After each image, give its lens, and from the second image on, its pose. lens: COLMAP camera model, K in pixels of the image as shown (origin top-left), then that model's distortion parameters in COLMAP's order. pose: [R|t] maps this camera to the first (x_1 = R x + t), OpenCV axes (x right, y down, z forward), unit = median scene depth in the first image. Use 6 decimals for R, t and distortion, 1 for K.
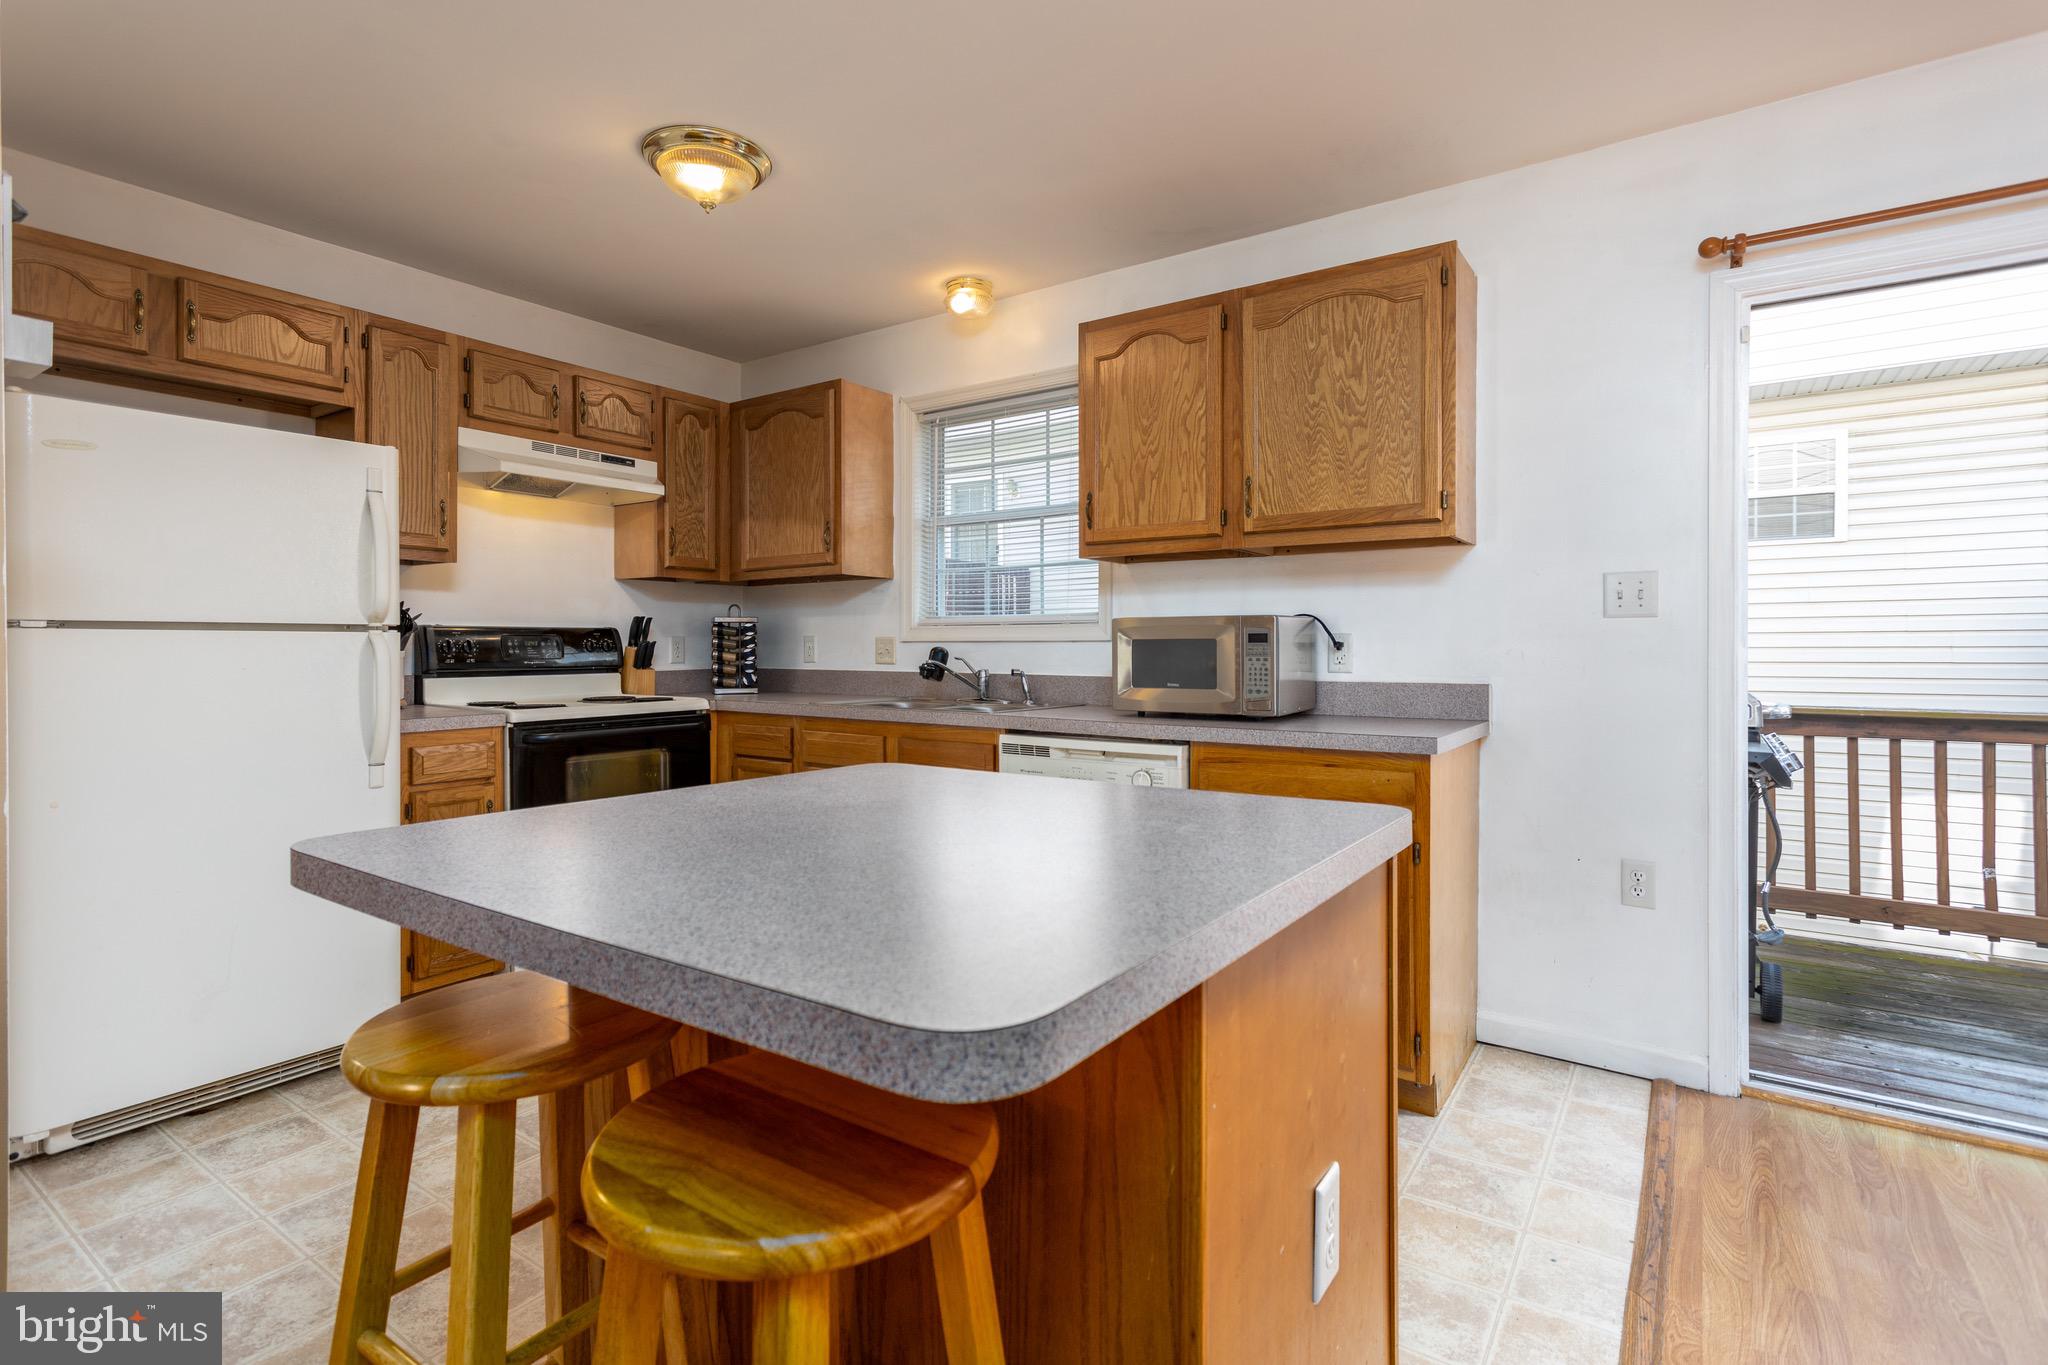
lens RADIAL K [[986.3, 0, 1012.1], [0, 986.3, 655.0], [0, 0, 1]] dist [0.007356, 0.000227]
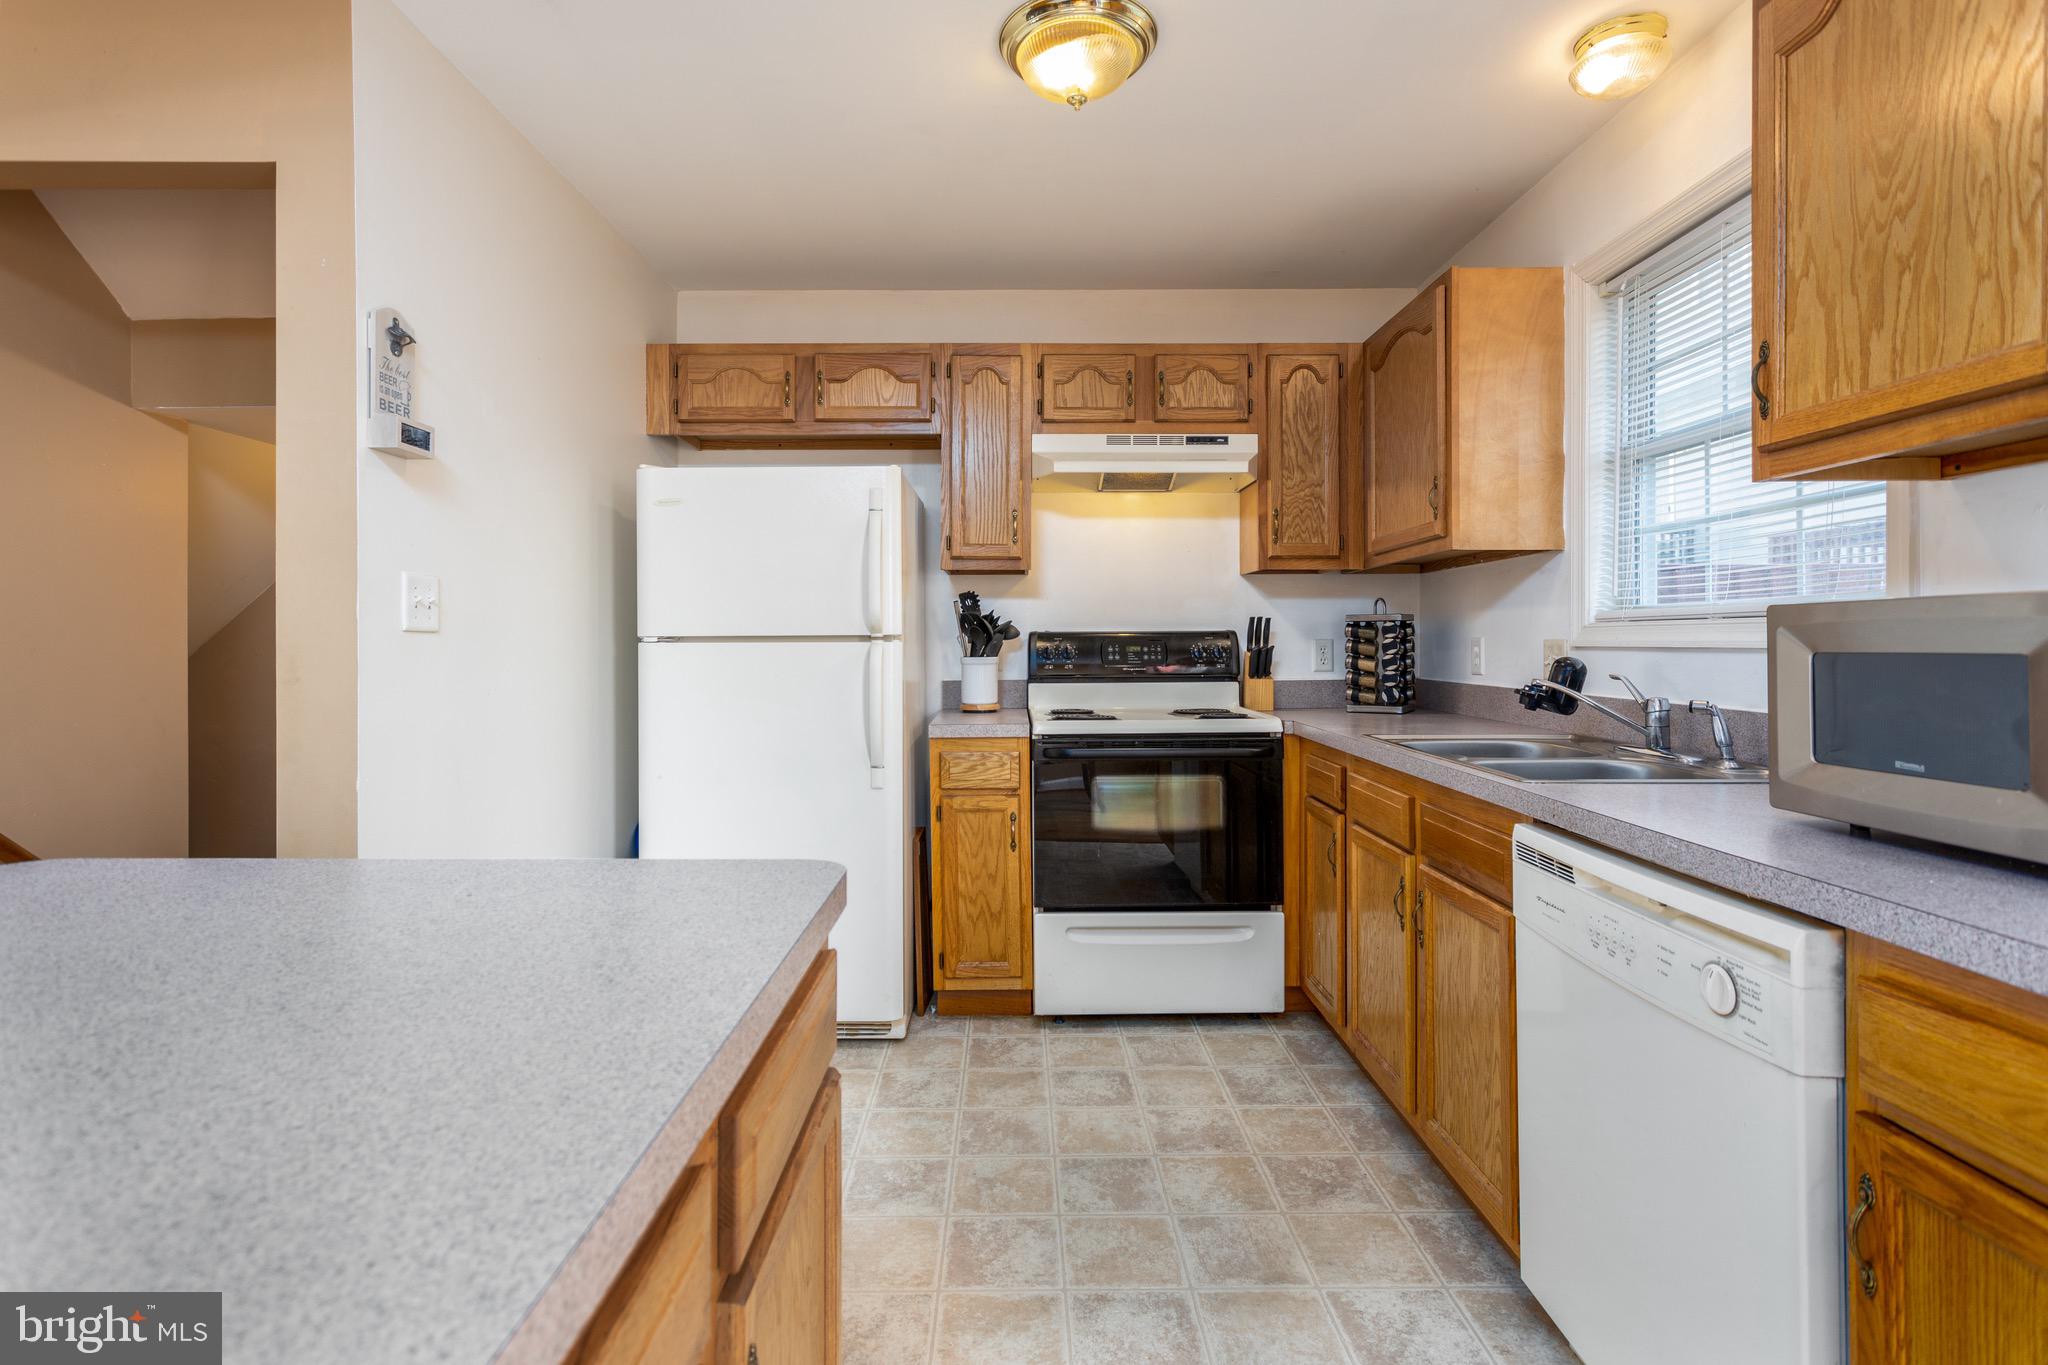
lens RADIAL K [[986.3, 0, 1014.0], [0, 986.3, 646.8], [0, 0, 1]] dist [0.007356, 0.000227]
pose [[0.579161, 0.001718, -0.815211, 0.266577], [-0.003208, 0.999995, -0.000171, -0.016388], [0.815207, 0.002714, 0.579164, 0.439001]]
